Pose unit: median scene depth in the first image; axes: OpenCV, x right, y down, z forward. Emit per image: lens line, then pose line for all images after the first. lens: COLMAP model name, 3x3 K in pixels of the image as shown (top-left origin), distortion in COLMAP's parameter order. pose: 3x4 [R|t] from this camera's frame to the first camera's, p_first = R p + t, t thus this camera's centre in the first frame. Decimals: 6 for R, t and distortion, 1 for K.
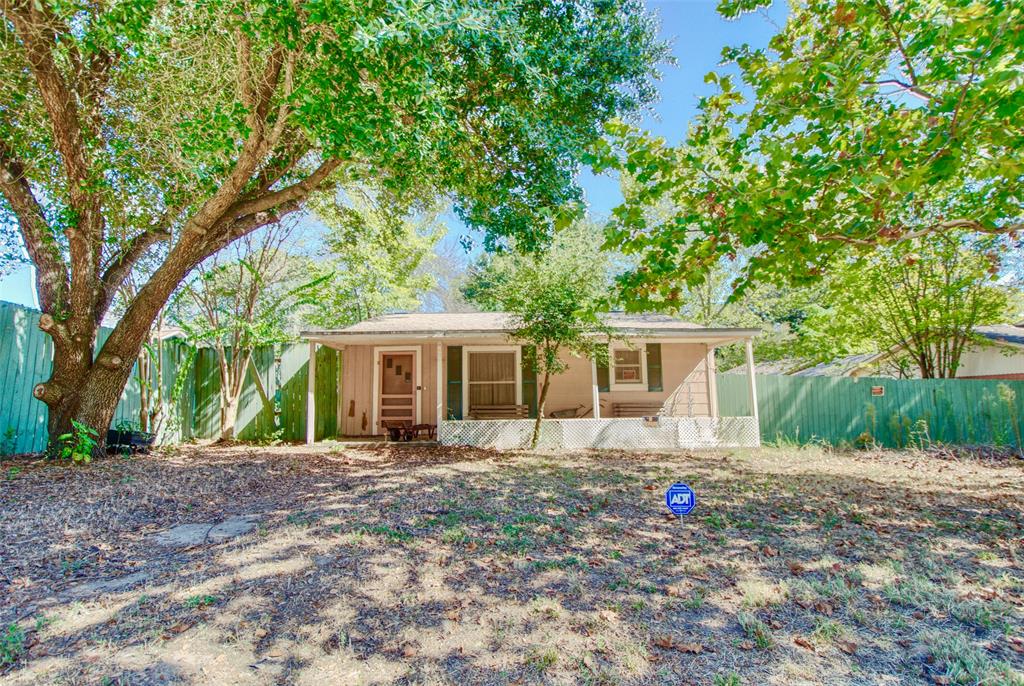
lens RADIAL K [[475.5, 0, 512.0], [0, 475.5, 343.0], [0, 0, 1]] dist [0.013917, -0.026439]
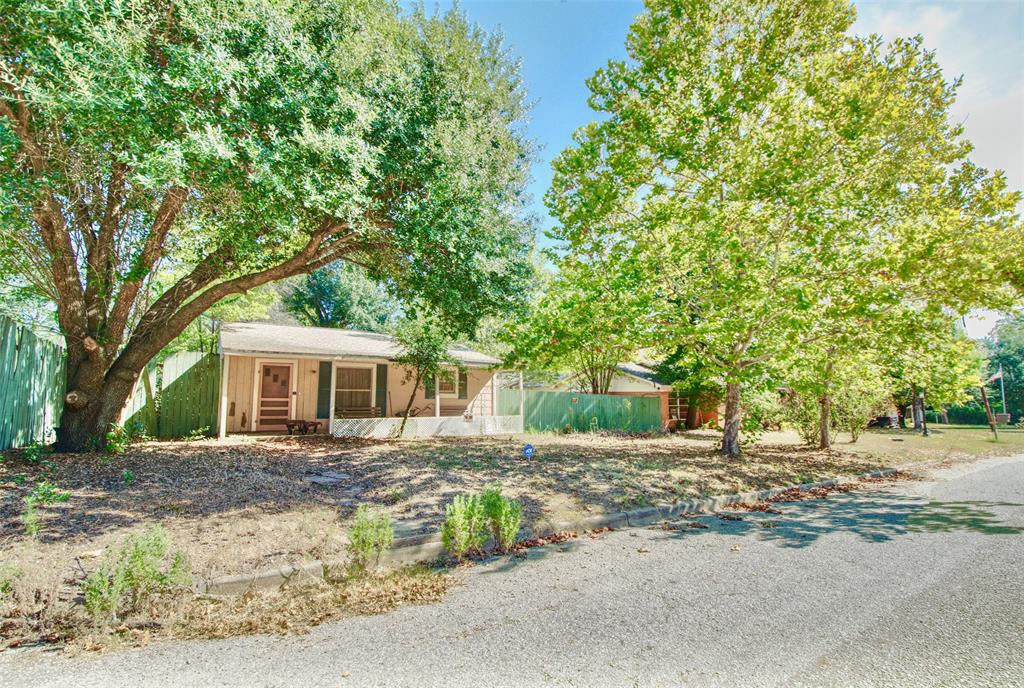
lens RADIAL K [[475.5, 0, 512.0], [0, 475.5, 344.0], [0, 0, 1]] dist [0.013917, -0.026439]
pose [[0.841914, 0.076851, 0.534111, -0.399885], [-0.083739, 0.996423, -0.011374, -0.070816], [-0.533075, -0.035150, 0.845338, -0.379894]]
